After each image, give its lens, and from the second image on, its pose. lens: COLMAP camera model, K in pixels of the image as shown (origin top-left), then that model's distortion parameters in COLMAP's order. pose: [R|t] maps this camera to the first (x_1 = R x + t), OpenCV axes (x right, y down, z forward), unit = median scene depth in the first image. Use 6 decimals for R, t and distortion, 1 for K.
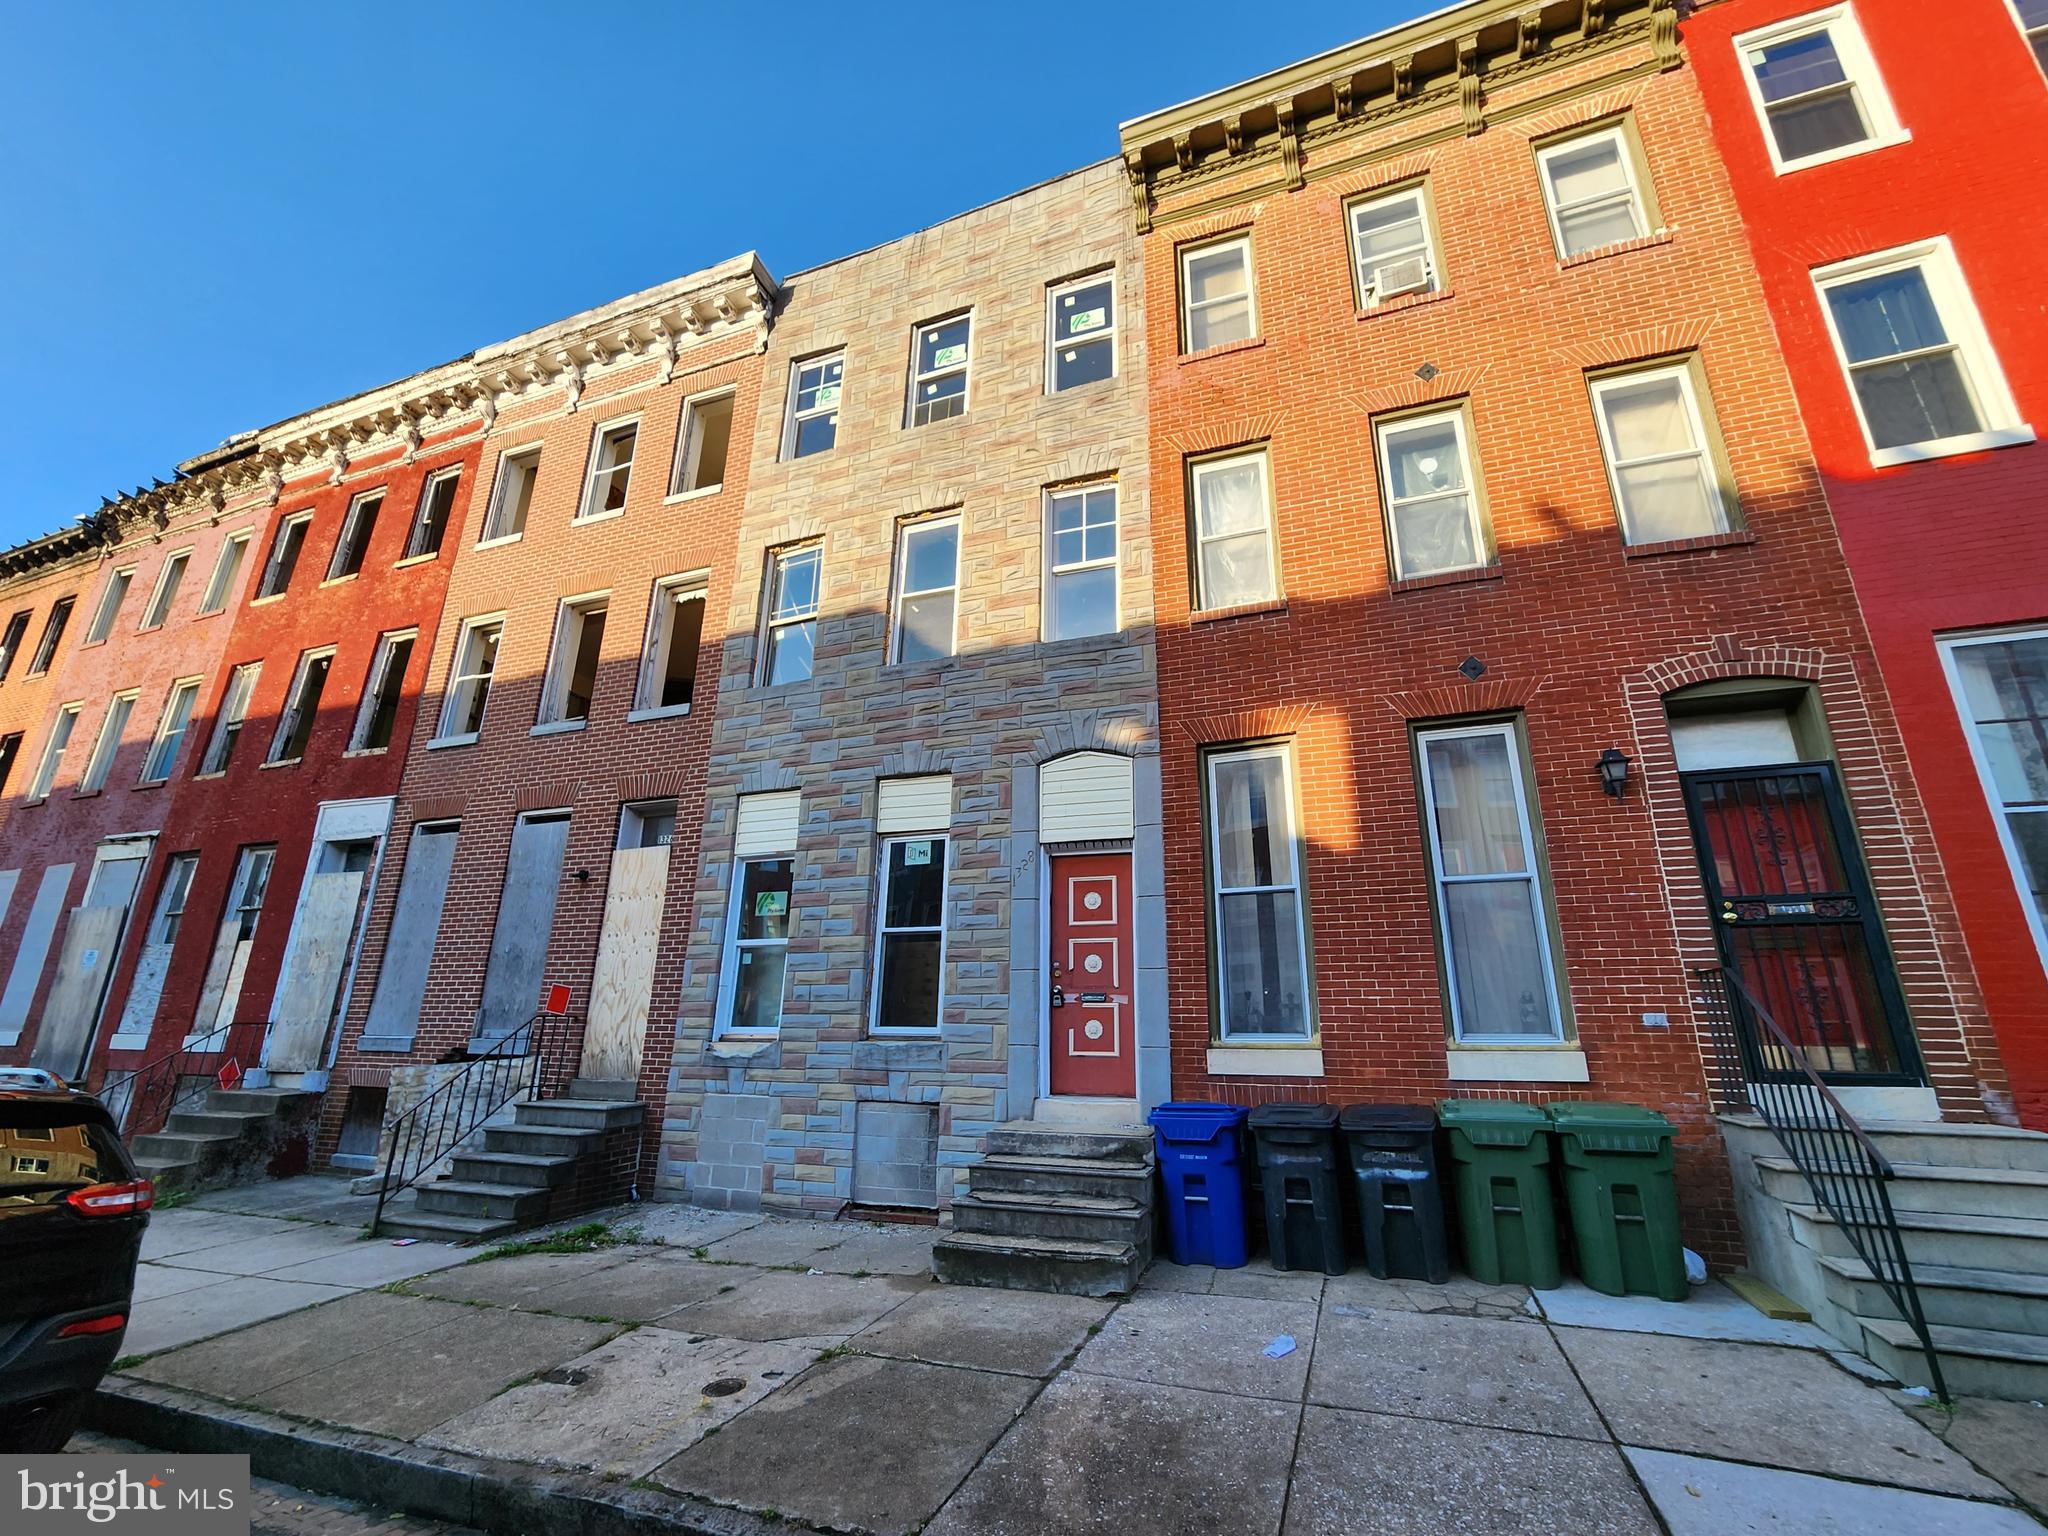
lens RADIAL K [[837.8, 0, 1040.4], [0, 837.8, 768.3], [0, 0, 1]] dist [-0.001477, 0.000074]
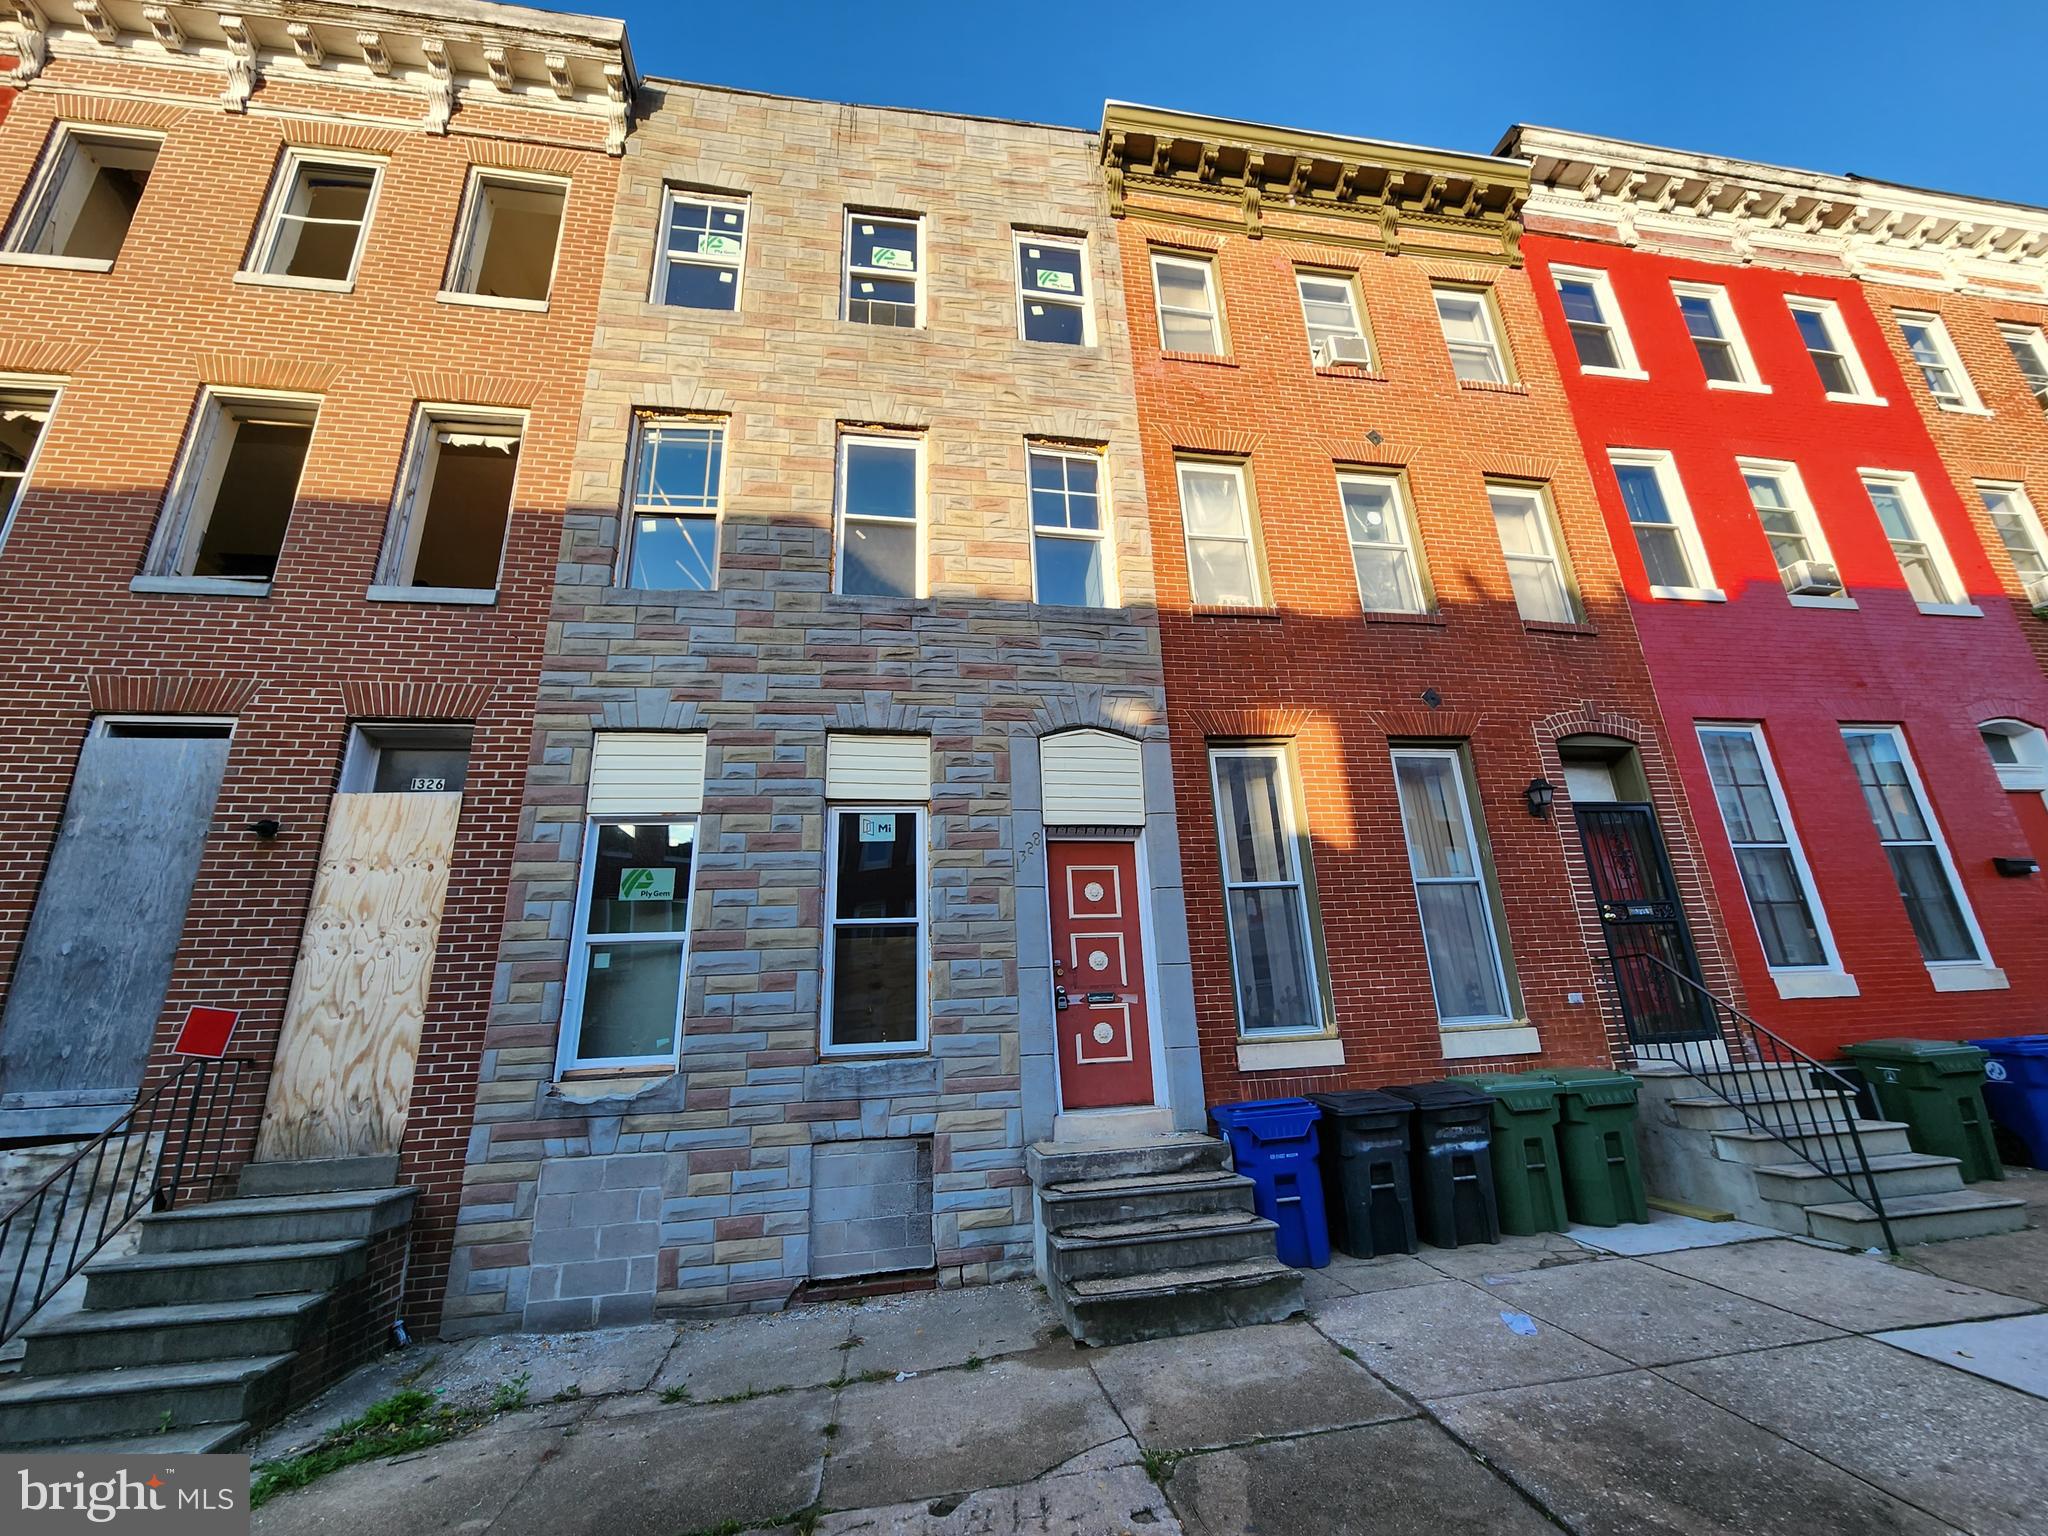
lens RADIAL K [[834.6, 0, 1039.7], [0, 834.6, 770.5], [0, 0, 1]] dist [0.000384, -0.002097]
pose [[0.868275, 0.107913, 0.484204, -0.429111], [-0.094297, 0.994160, -0.052471, 0.077726], [-0.487039, -0.000100, 0.873380, 0.229135]]
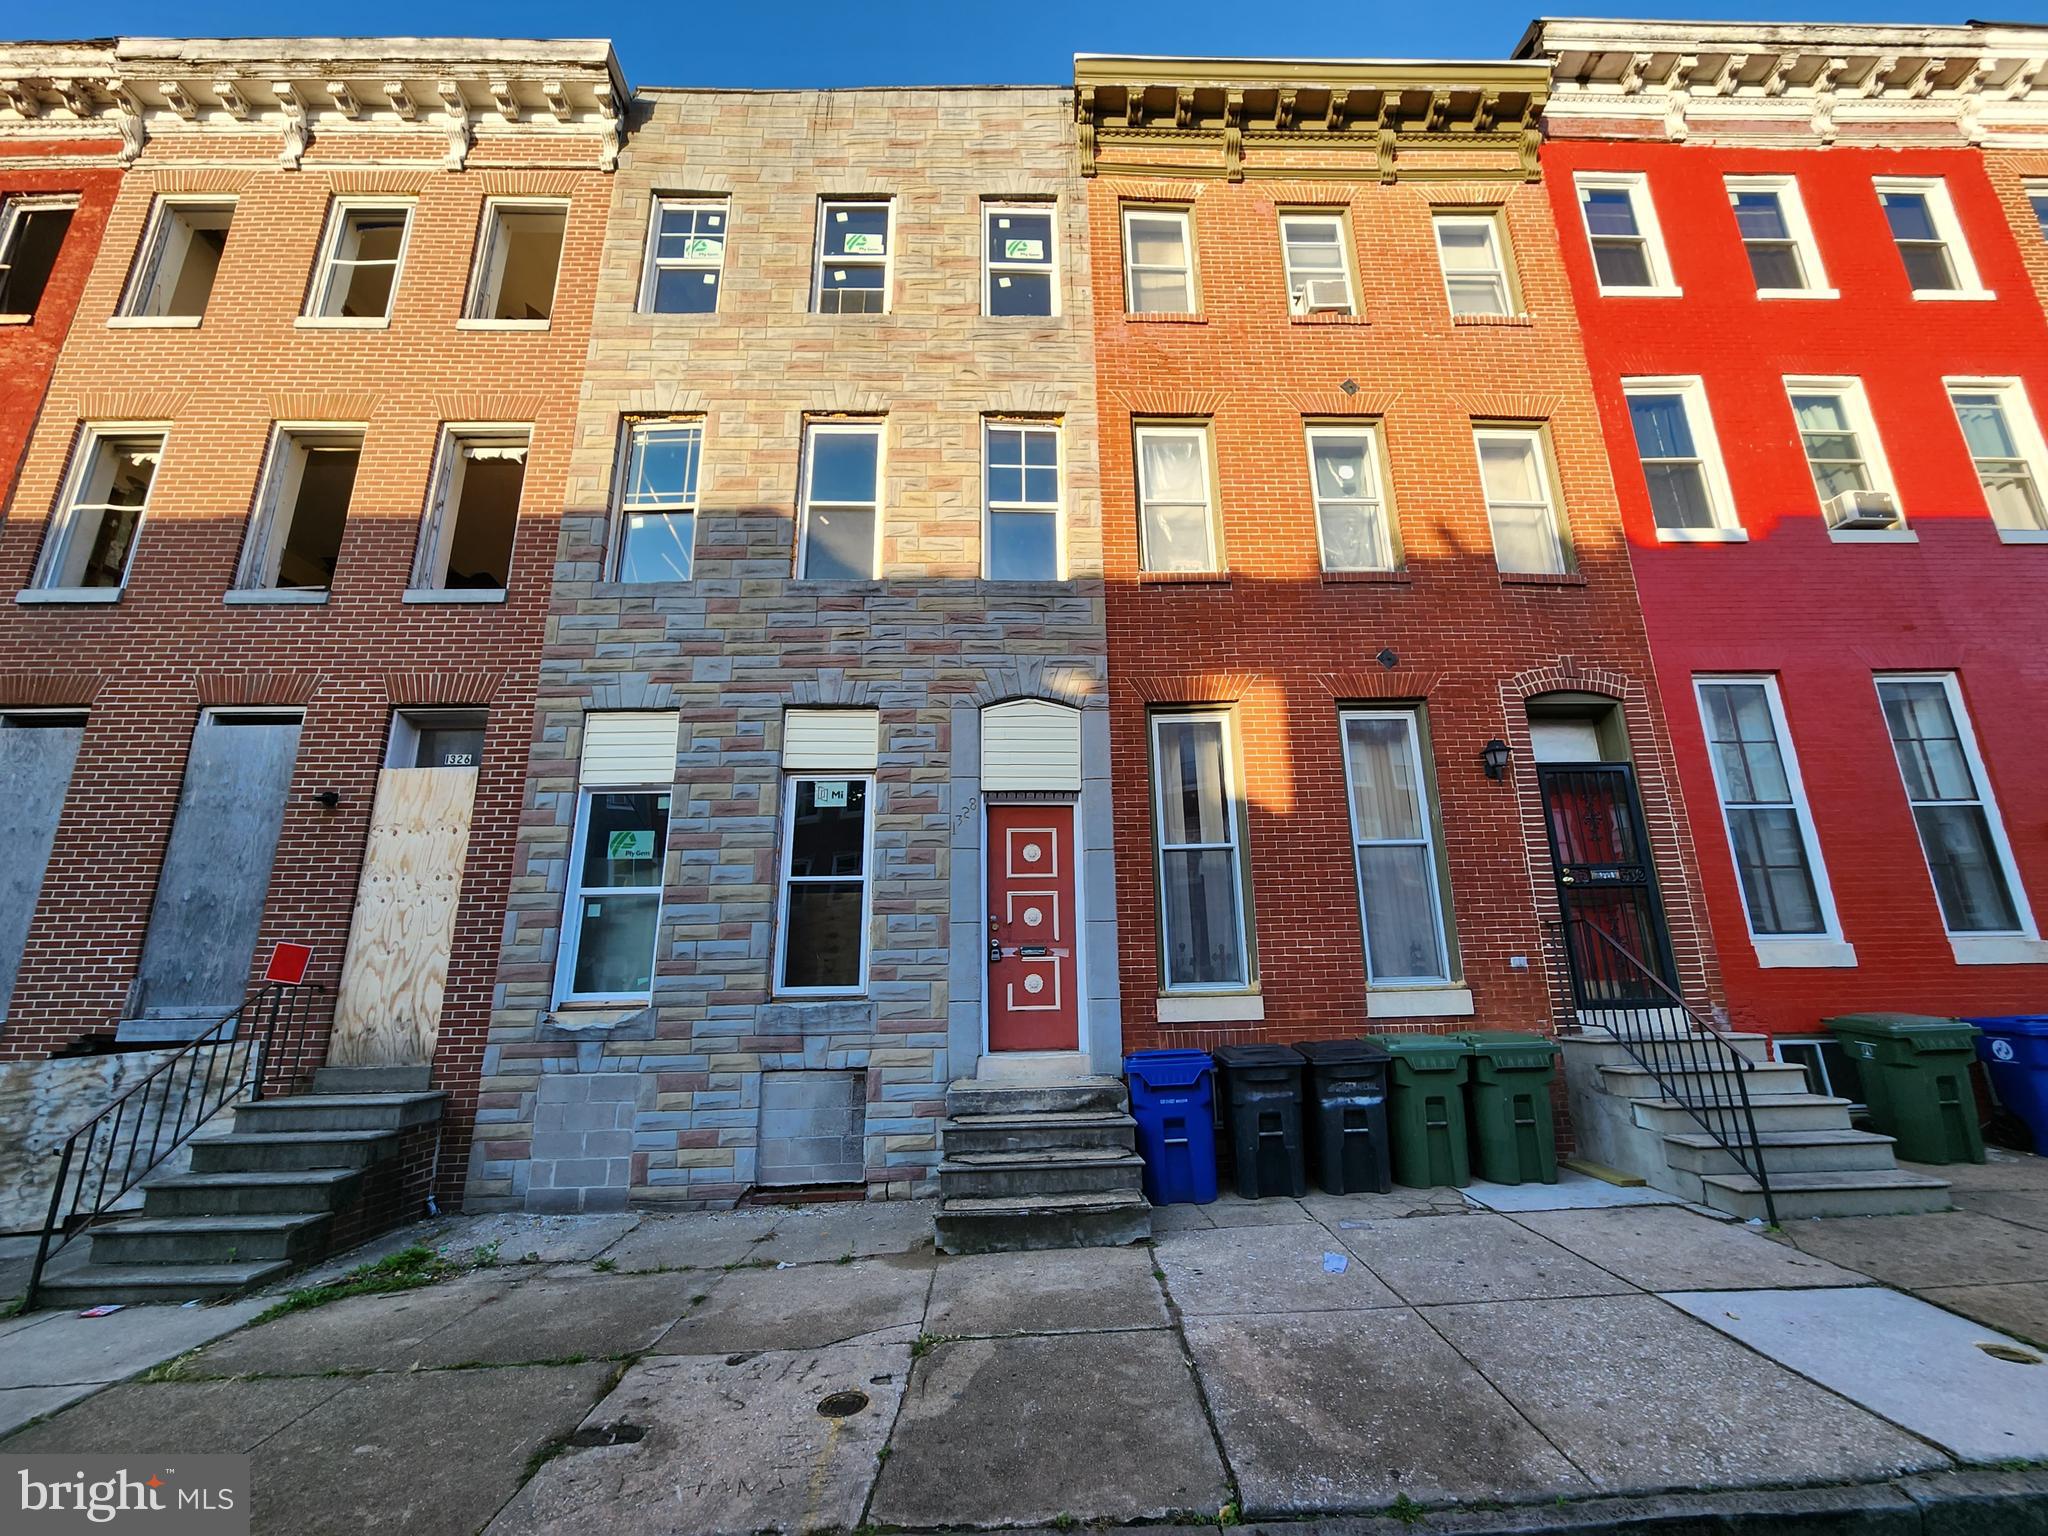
lens RADIAL K [[837.8, 0, 1040.4], [0, 837.8, 768.3], [0, 0, 1]] dist [-0.001477, 0.000074]
pose [[0.928427, 0.071318, 0.364606, -0.280608], [-0.084568, 0.996207, 0.020482, 0.038540], [-0.361762, -0.049850, 0.930937, 0.094457]]
